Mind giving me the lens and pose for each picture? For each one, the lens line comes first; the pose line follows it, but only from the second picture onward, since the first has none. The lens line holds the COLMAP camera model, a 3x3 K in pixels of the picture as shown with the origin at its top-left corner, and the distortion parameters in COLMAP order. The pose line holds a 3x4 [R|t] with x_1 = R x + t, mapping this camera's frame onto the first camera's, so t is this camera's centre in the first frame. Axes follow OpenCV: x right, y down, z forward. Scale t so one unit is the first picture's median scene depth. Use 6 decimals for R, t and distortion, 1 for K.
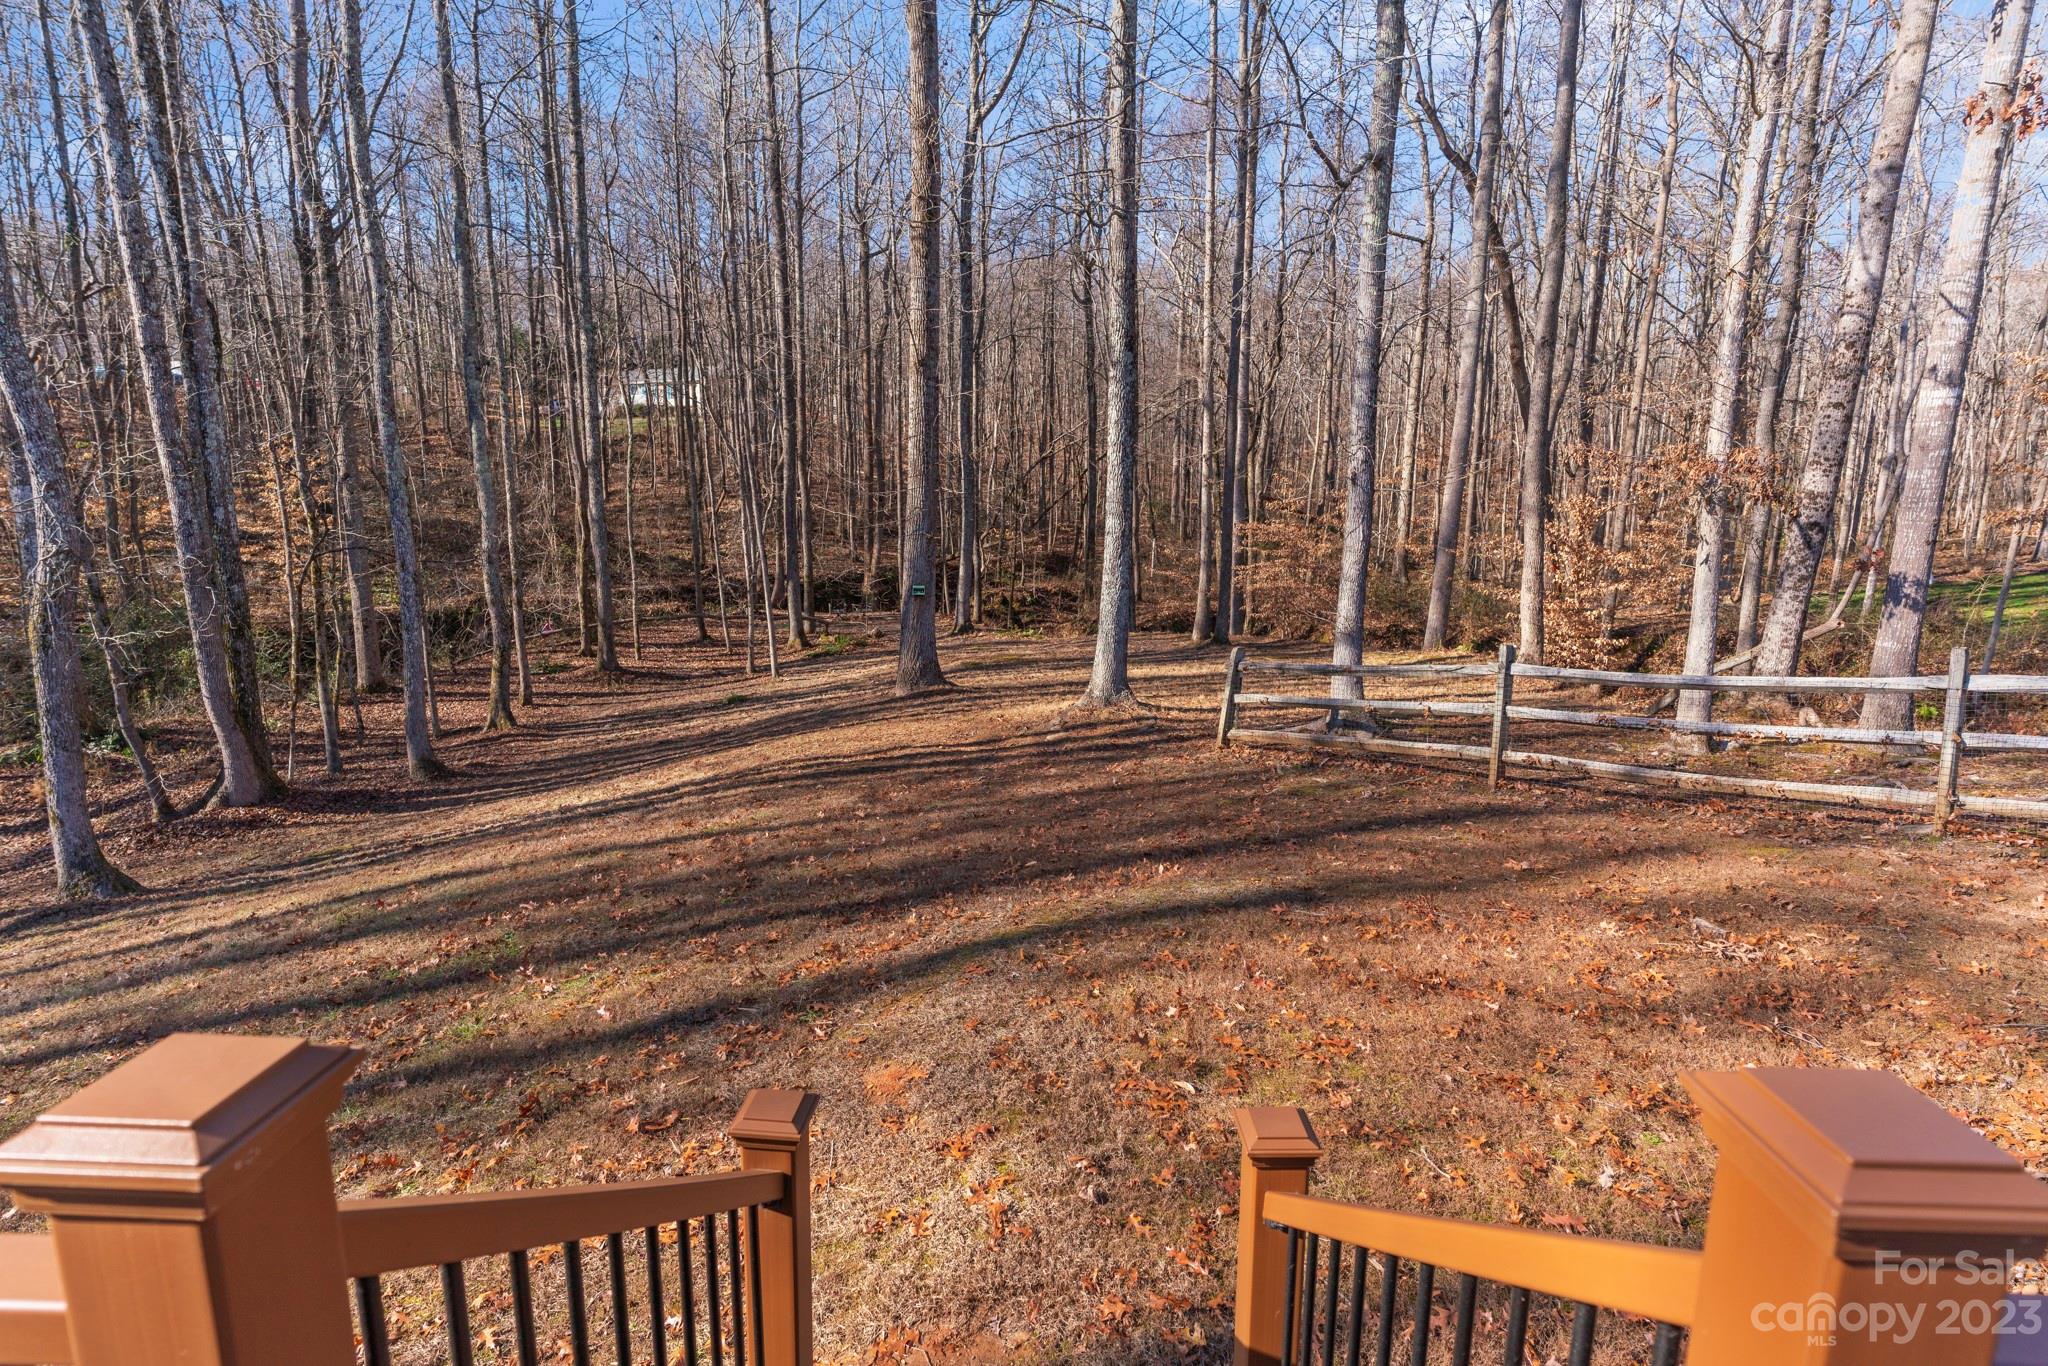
lens RADIAL K [[1028.2, 0, 1014.7], [0, 1028.2, 679.4], [0, 0, 1]] dist [-0.000331, 0.001052]
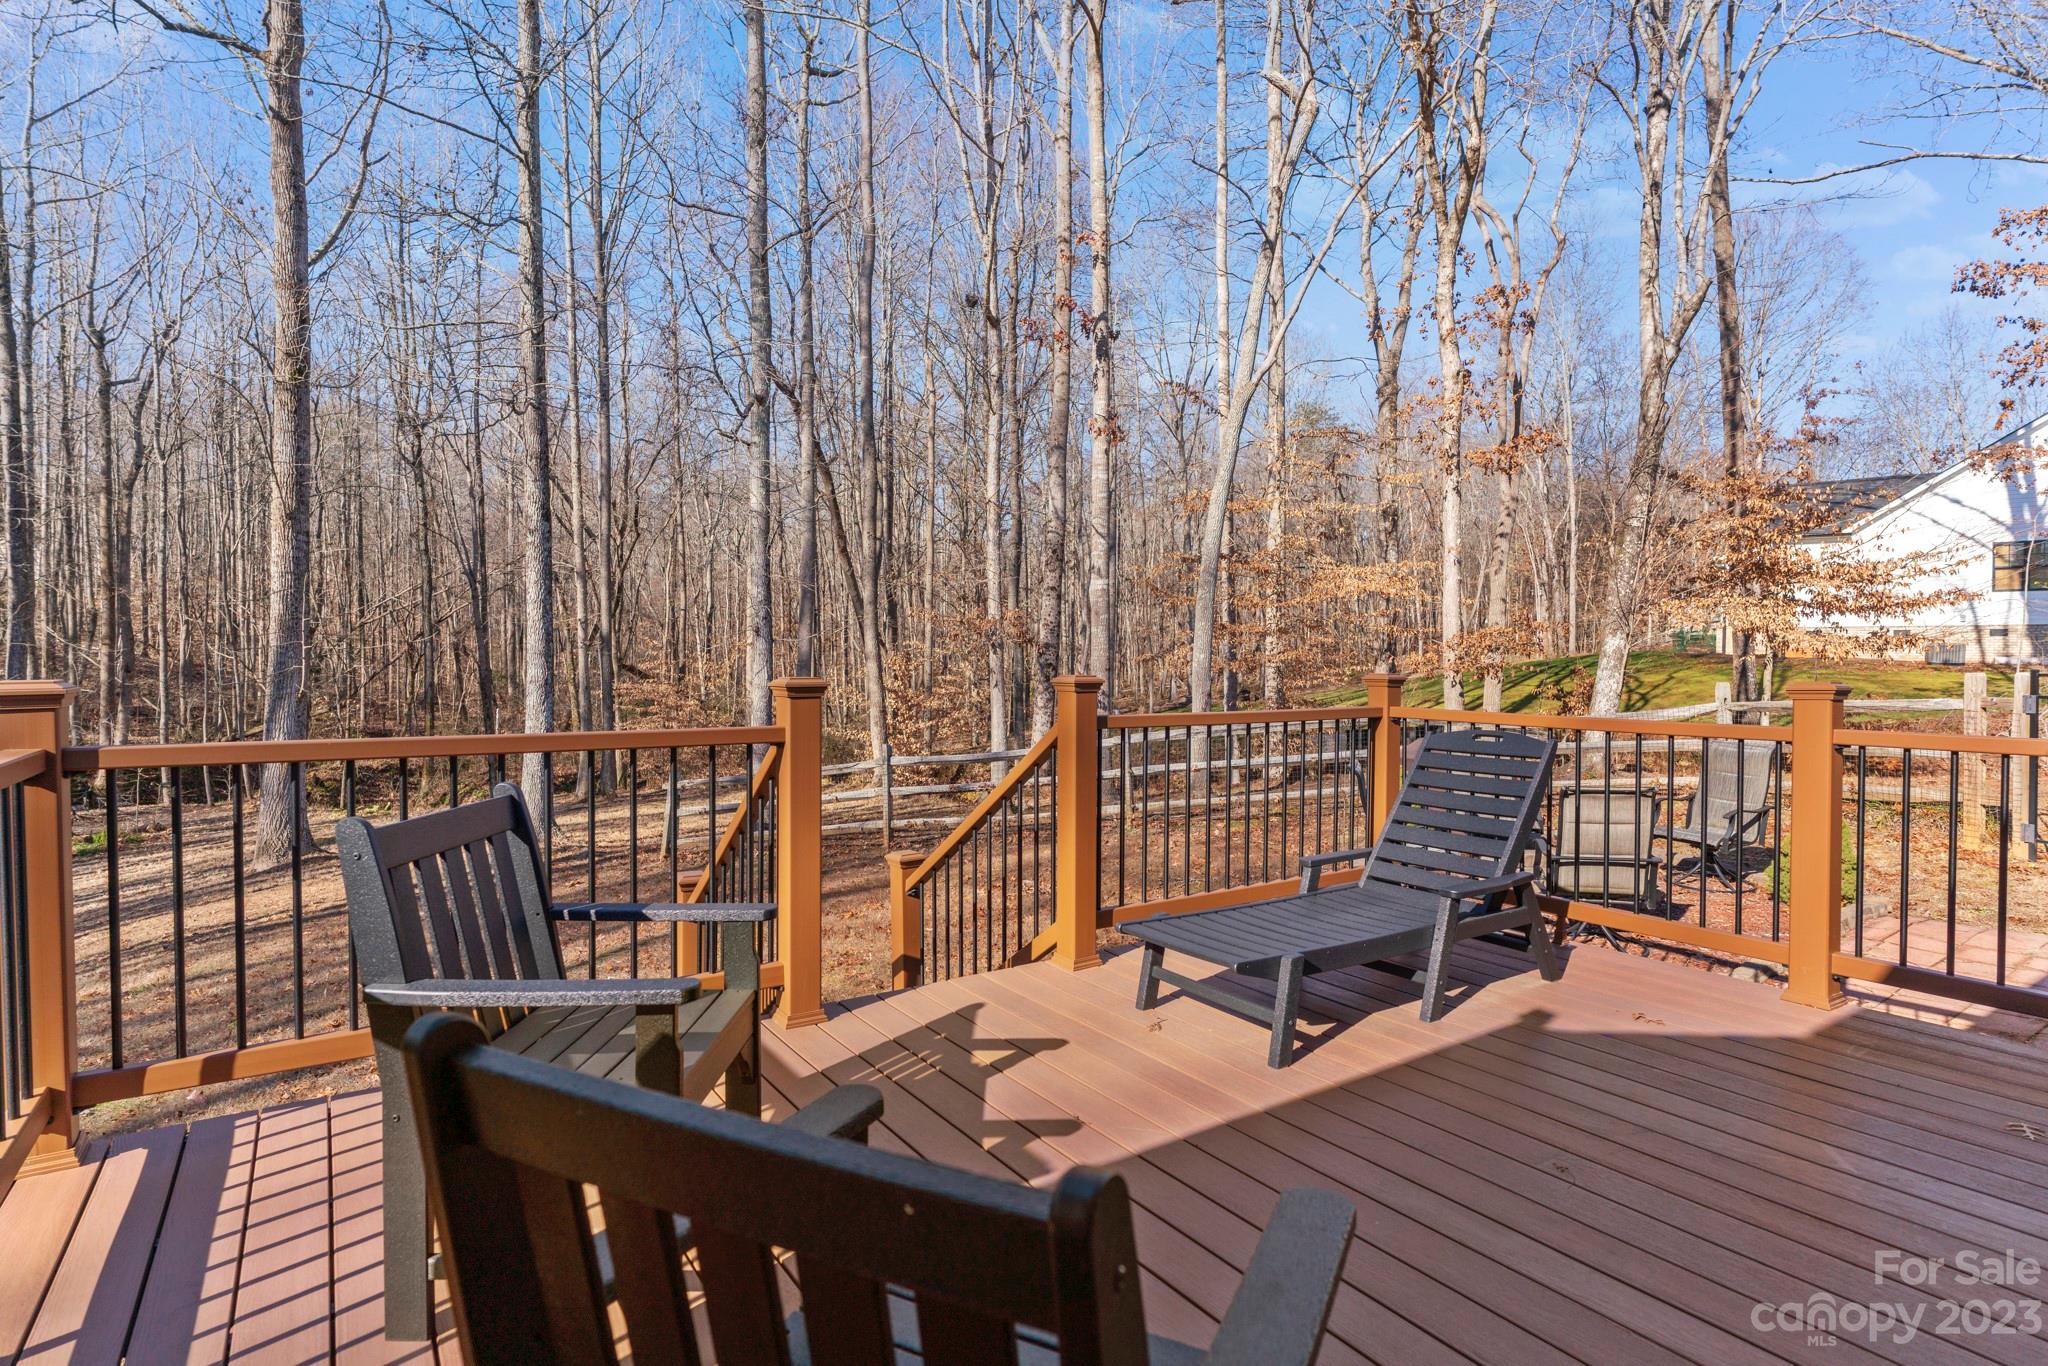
lens RADIAL K [[1028.2, 0, 1014.7], [0, 1028.2, 679.4], [0, 0, 1]] dist [-0.000331, 0.001052]
pose [[0.811865, -0.017644, 0.583579, -0.138427], [0.114251, 0.985020, -0.129163, 0.056359], [-0.572558, 0.171538, 0.801719, -0.169562]]
